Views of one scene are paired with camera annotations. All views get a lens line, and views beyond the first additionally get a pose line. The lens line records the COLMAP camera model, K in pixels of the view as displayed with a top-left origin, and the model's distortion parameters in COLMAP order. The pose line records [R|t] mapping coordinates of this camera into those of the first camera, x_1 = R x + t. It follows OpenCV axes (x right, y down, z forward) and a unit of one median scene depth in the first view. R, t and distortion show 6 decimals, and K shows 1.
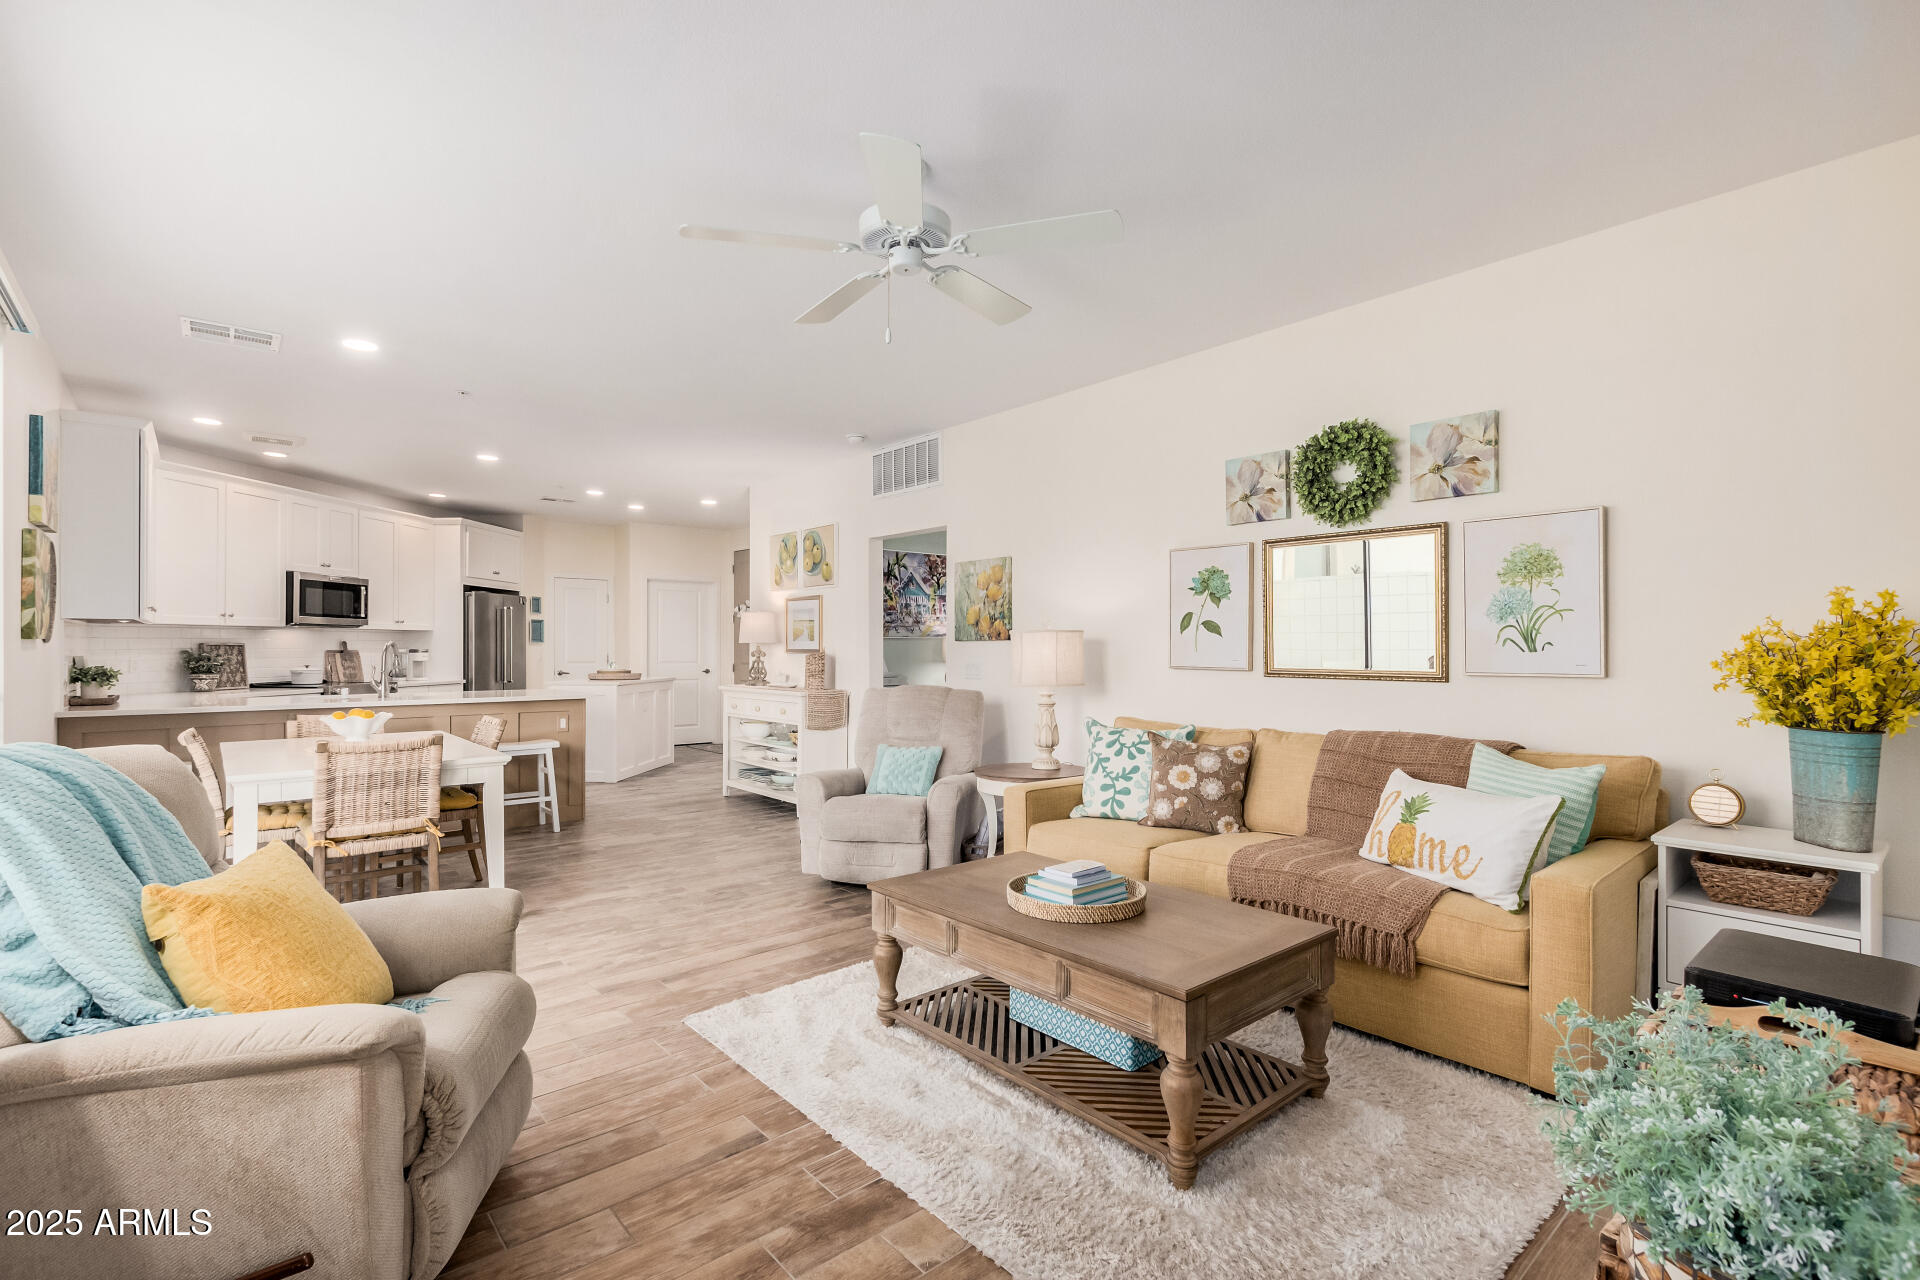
lens RADIAL K [[886.4, 0, 962.1], [0, 886.4, 646.4], [0, 0, 1]] dist [0.004026, -0.003189]
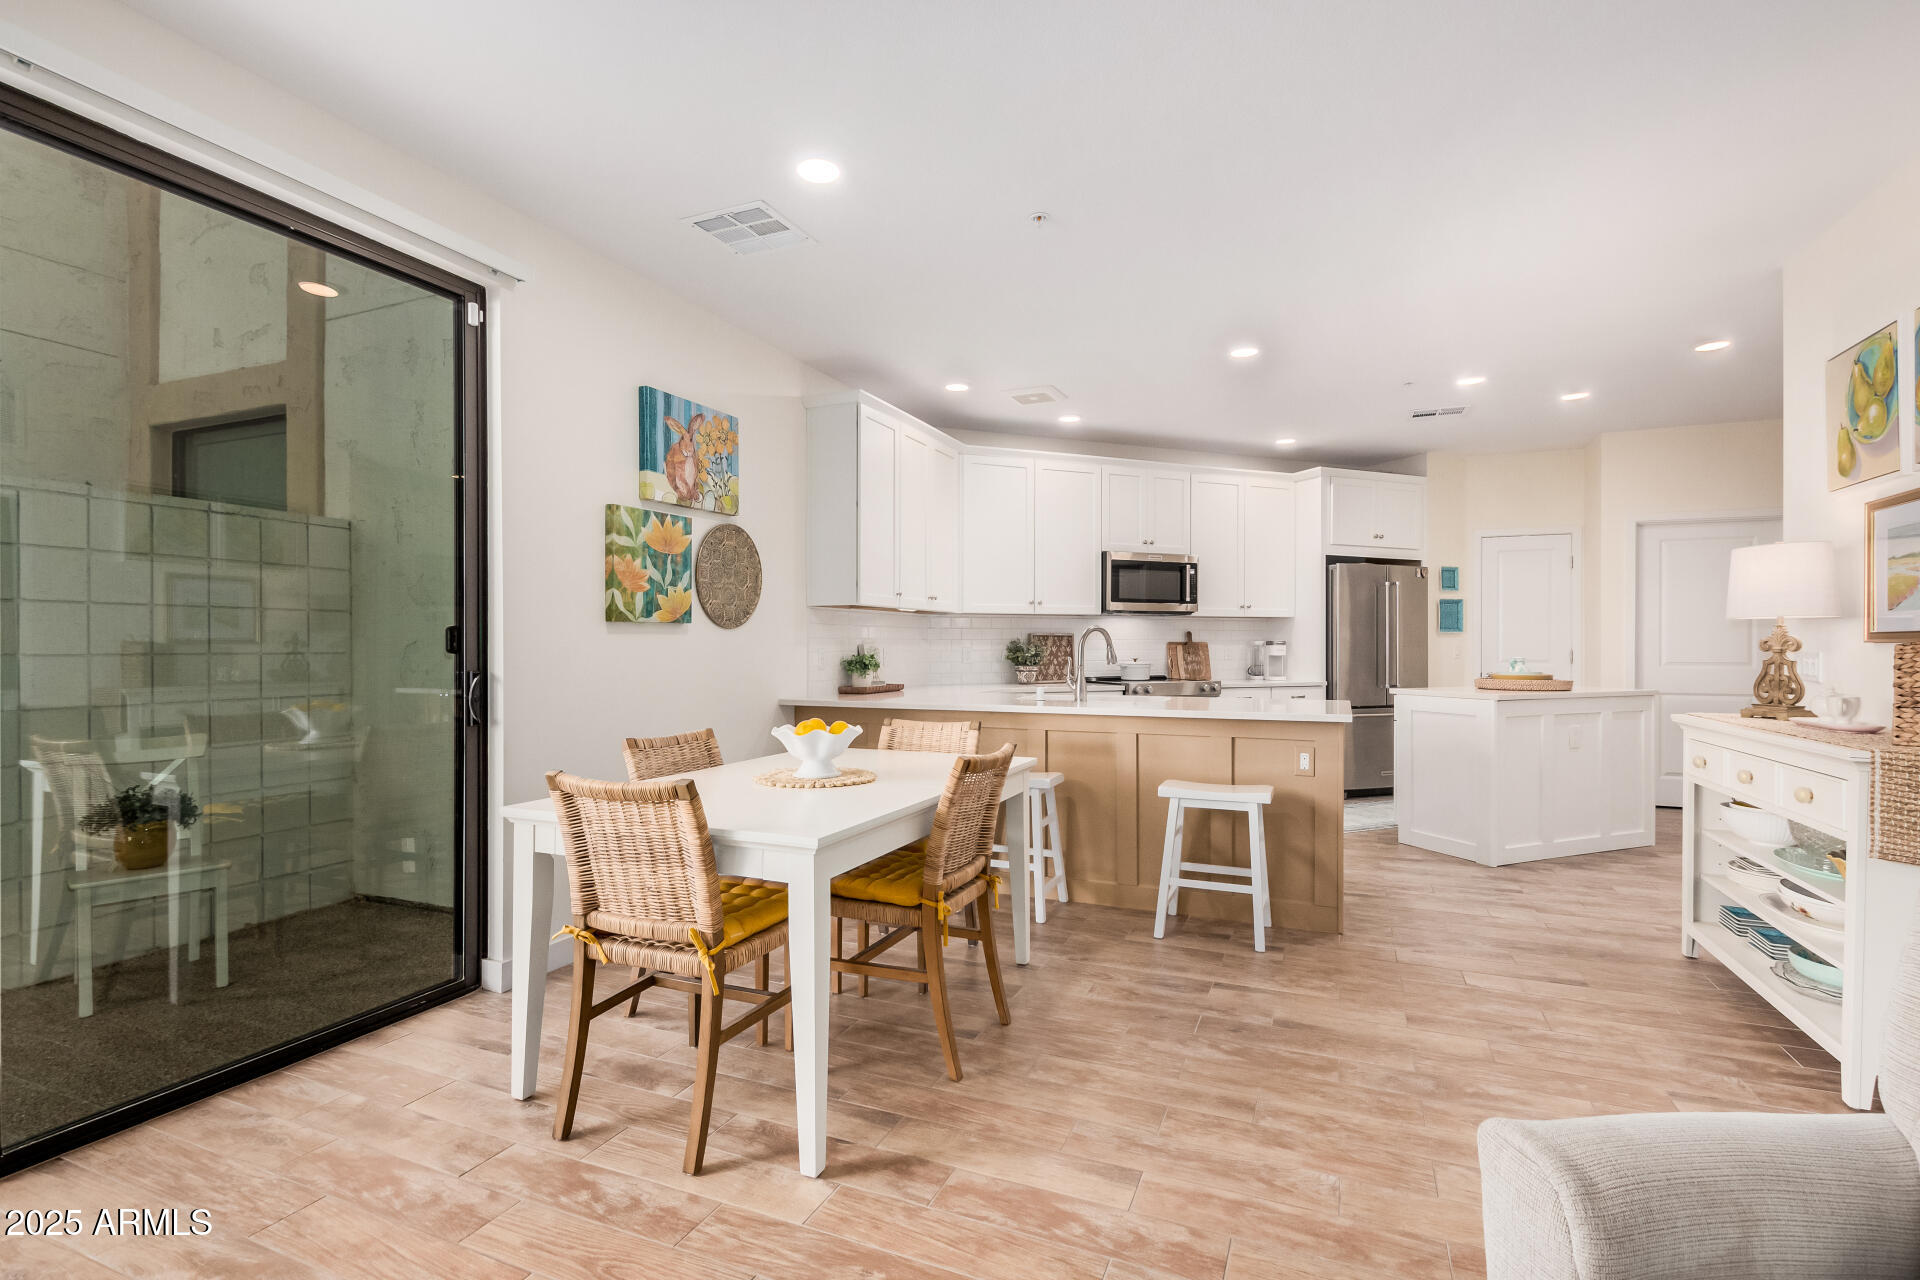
lens RADIAL K [[886.4, 0, 964.8], [0, 886.4, 652.4], [0, 0, 1]] dist [0.004026, -0.003189]
pose [[0.434823, 0.006169, -0.900495, -0.019921], [0.000507, 0.999975, 0.007095, 0.009915], [0.900516, -0.003541, 0.434809, 0.516006]]
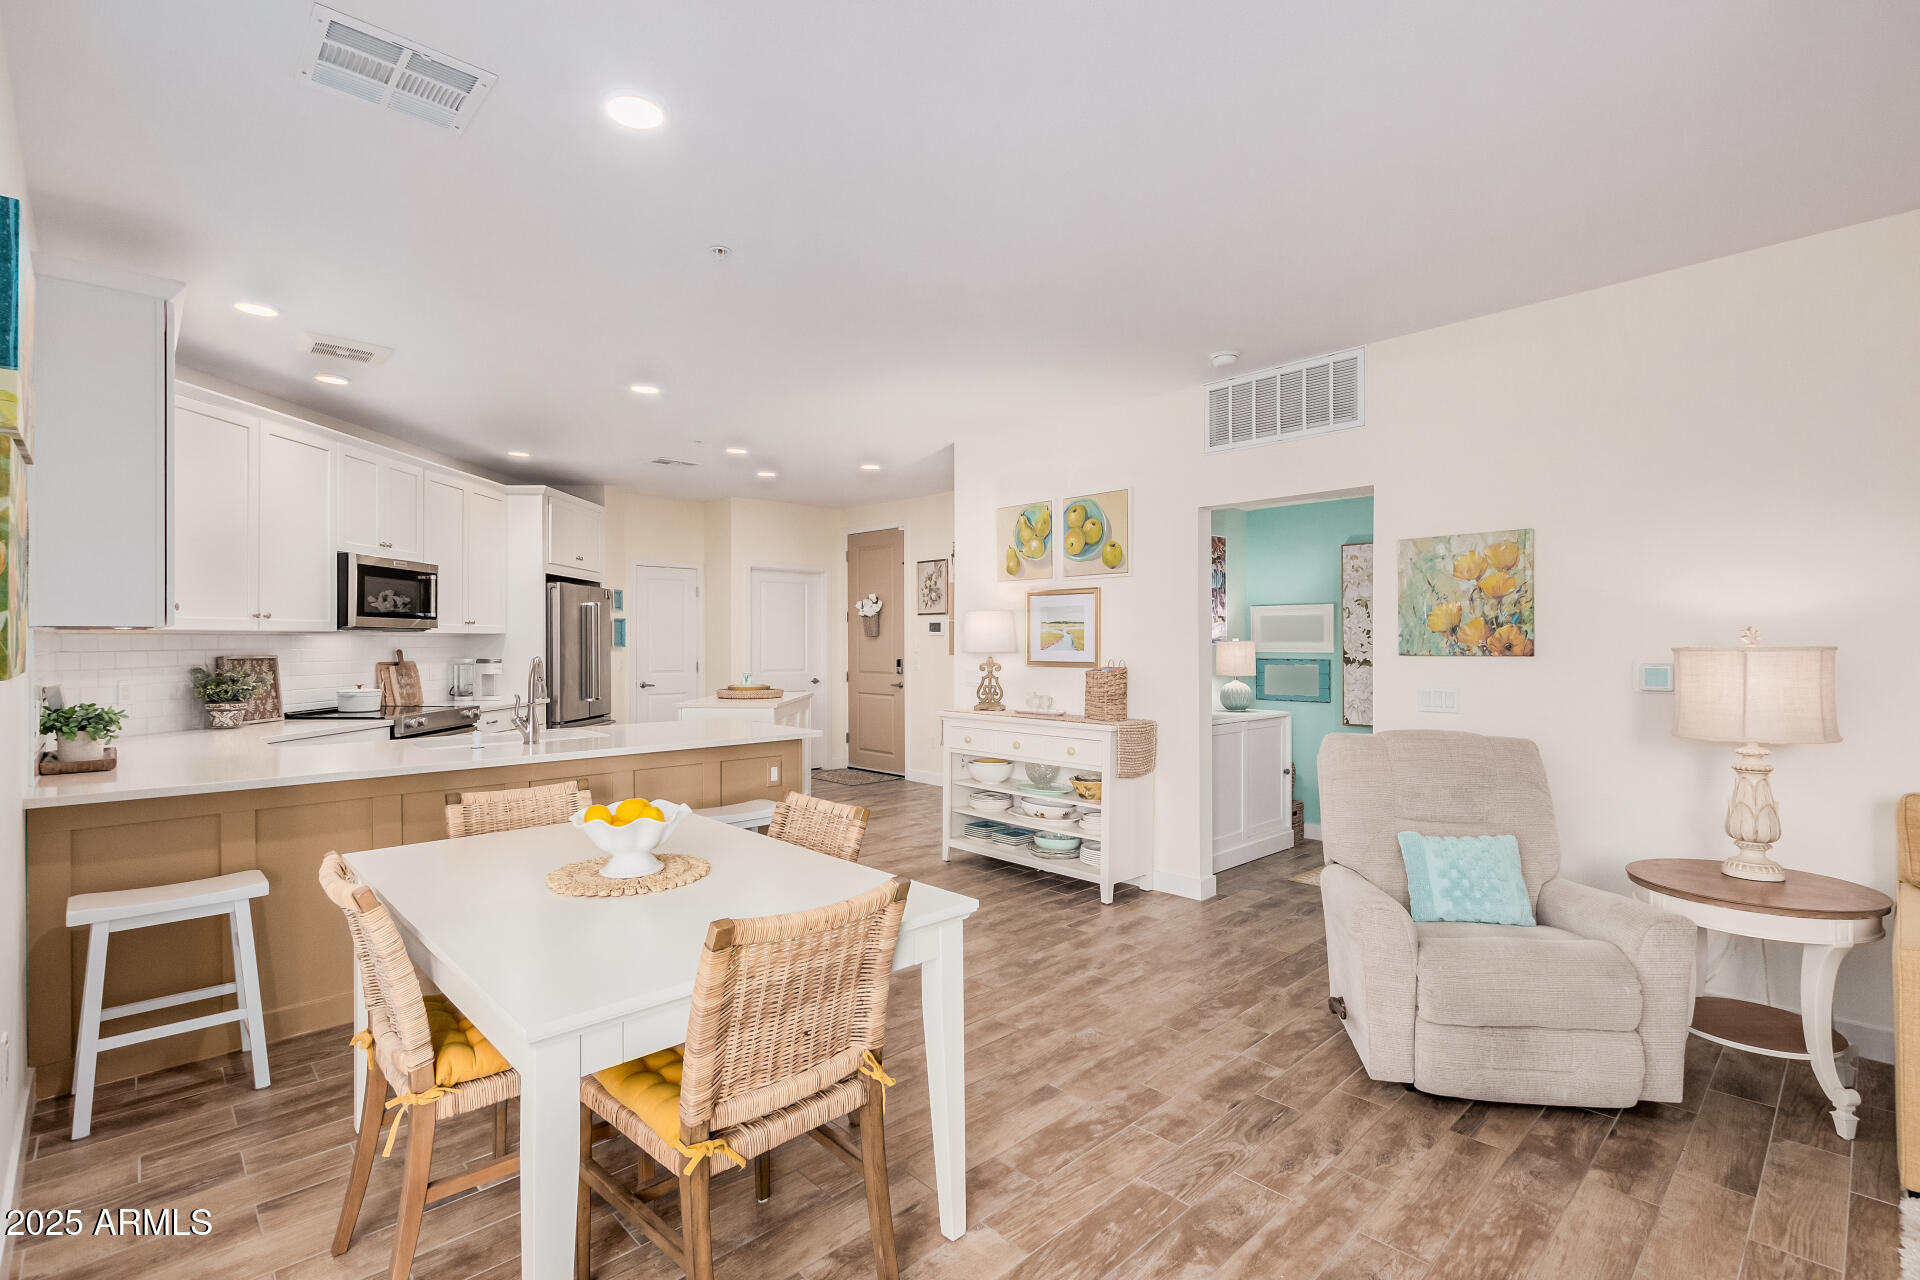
lens RADIAL K [[886.4, 0, 950.0], [0, 886.4, 640.7], [0, 0, 1]] dist [0.004026, -0.003189]
pose [[0.998964, -0.001161, 0.045487, -0.328569], [0.001115, 0.999999, 0.001045, -0.015985], [-0.045489, -0.000993, 0.998964, 0.294587]]
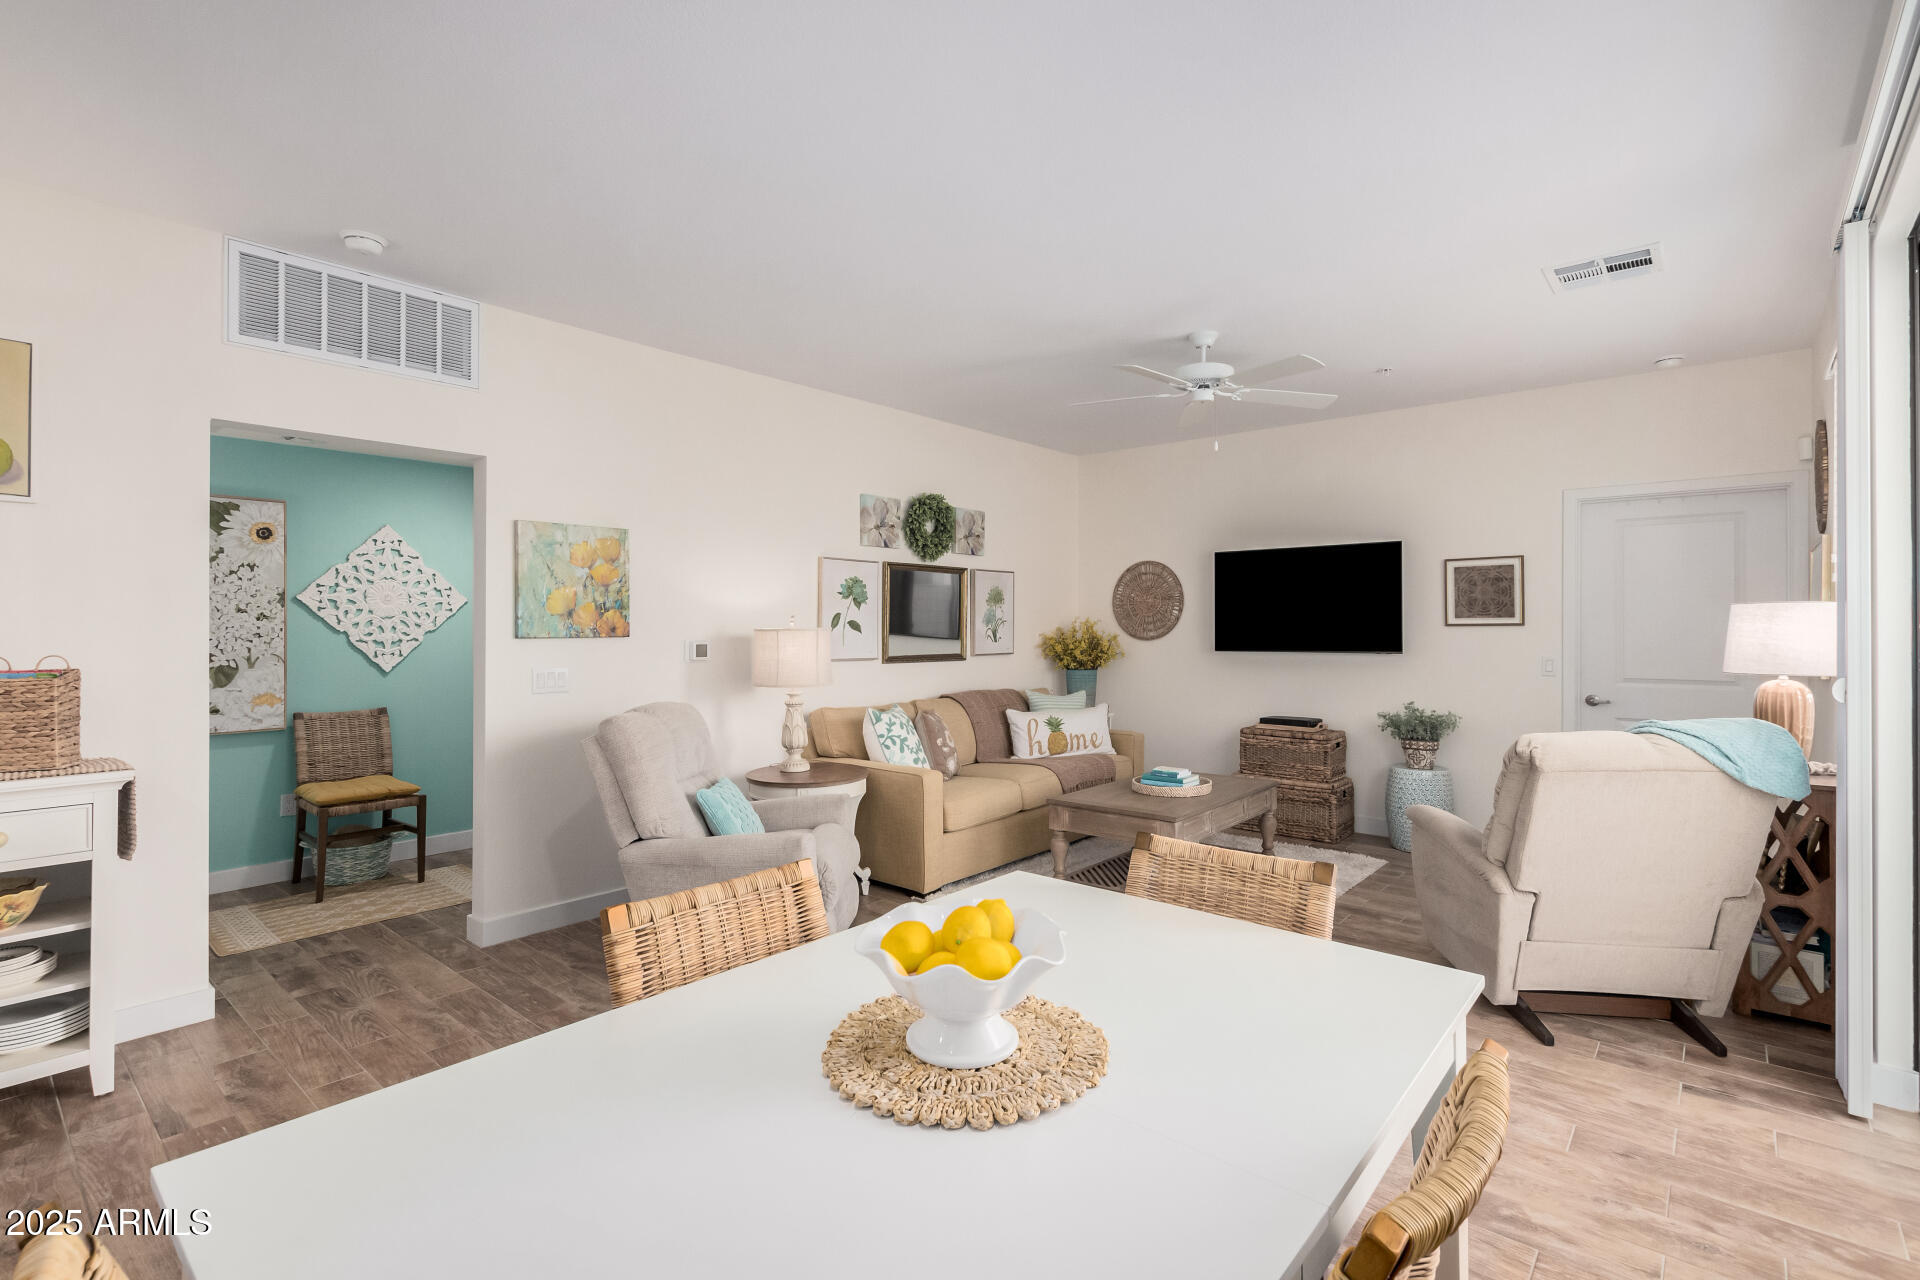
lens RADIAL K [[886.4, 0, 974.1], [0, 886.4, 629.0], [0, 0, 1]] dist [0.004026, -0.003189]
pose [[-0.164851, -0.004729, 0.986307, -0.615973], [-0.003103, 0.999986, 0.004276, -0.014918], [-0.986314, -0.002355, -0.164863, 0.669993]]
